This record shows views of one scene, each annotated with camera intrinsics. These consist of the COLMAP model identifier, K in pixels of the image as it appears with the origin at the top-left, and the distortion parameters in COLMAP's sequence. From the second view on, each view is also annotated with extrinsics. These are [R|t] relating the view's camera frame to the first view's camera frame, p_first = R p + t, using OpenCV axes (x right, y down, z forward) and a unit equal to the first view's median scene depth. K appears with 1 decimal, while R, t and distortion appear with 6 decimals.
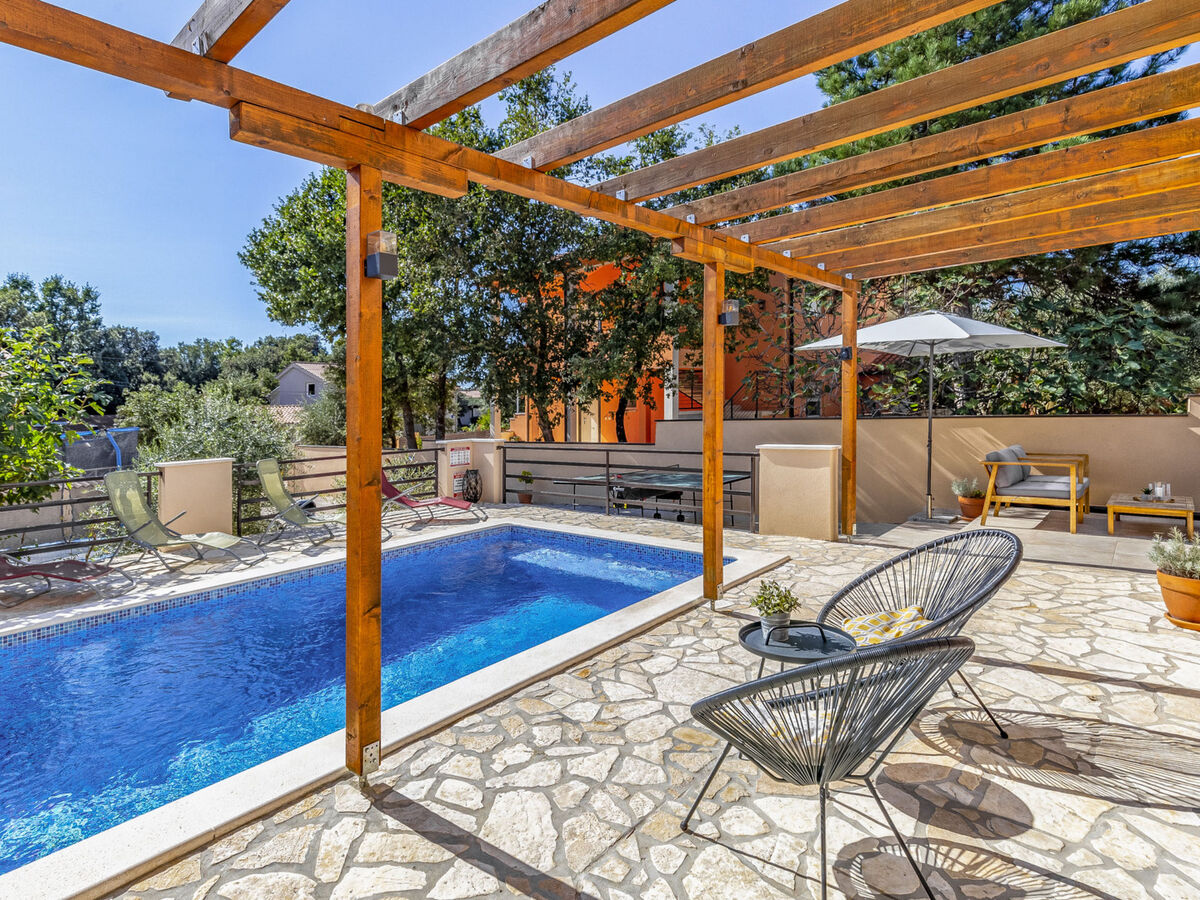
lens RADIAL K [[714.3, 0, 522.8], [0, 714.3, 401.7], [0, 0, 1]] dist [0.006666, 0.000705]
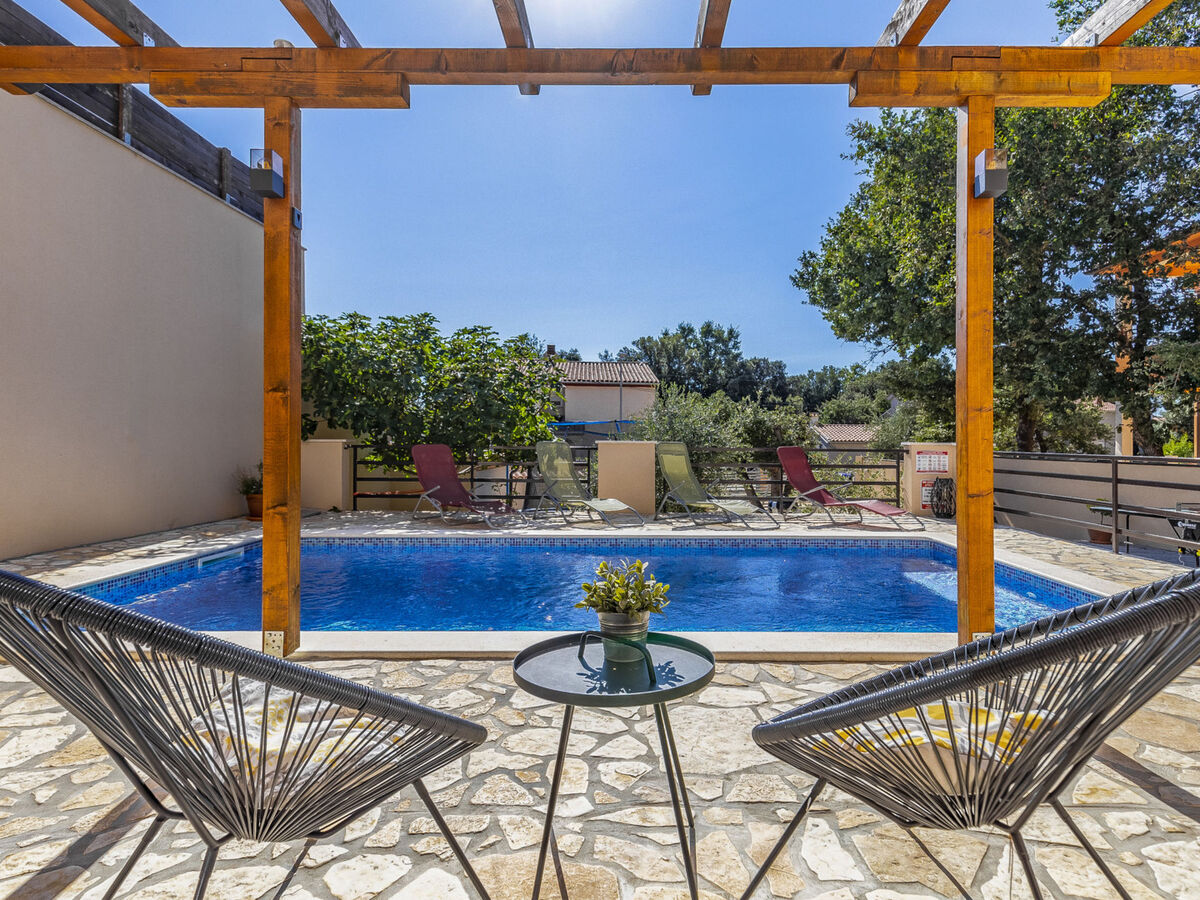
lens RADIAL K [[637.6, 0, 581.5], [0, 637.6, 410.2], [0, 0, 1]] dist [0.042925, 0.000694]
pose [[0.671263, 0.002526, -0.741215, 0.121360], [-0.022254, 0.999612, -0.016747, 0.022267], [0.740885, 0.027737, 0.671059, 0.100839]]
